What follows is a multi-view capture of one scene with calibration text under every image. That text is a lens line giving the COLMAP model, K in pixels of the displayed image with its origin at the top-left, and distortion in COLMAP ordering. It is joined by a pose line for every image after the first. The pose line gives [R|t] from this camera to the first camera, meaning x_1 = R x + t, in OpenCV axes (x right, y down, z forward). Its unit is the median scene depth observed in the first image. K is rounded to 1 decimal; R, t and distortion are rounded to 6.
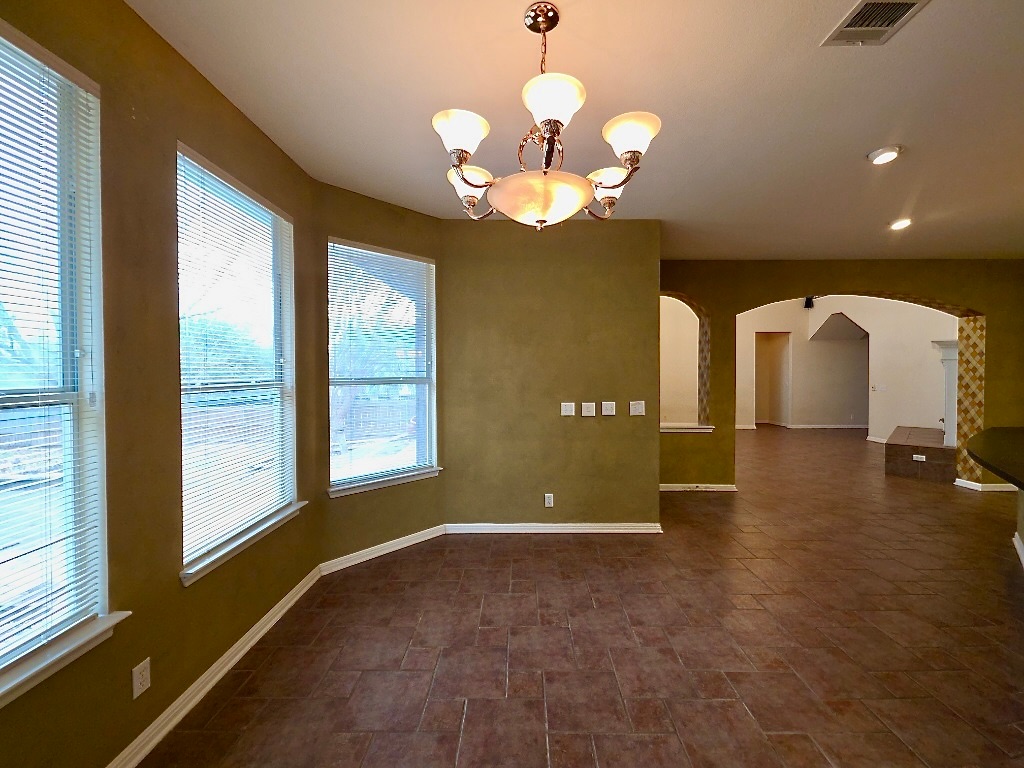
lens RADIAL K [[416.6, 0, 519.4], [0, 416.6, 377.2], [0, 0, 1]] dist [0.021172, -0.011002]
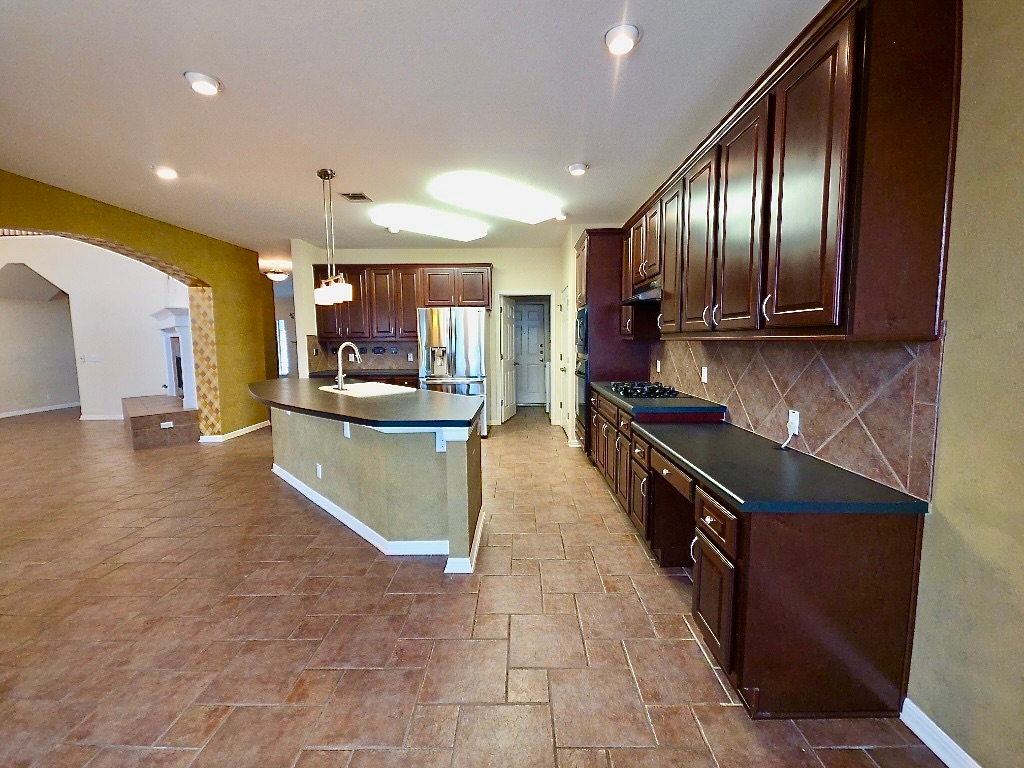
lens RADIAL K [[416.6, 0, 519.4], [0, 416.6, 377.2], [0, 0, 1]] dist [0.021172, -0.011002]
pose [[0.001105, -0.087317, 0.996180, -0.031422], [0.019994, 0.995983, 0.087278, 0.010334], [-0.999799, 0.019822, 0.002846, 0.175034]]
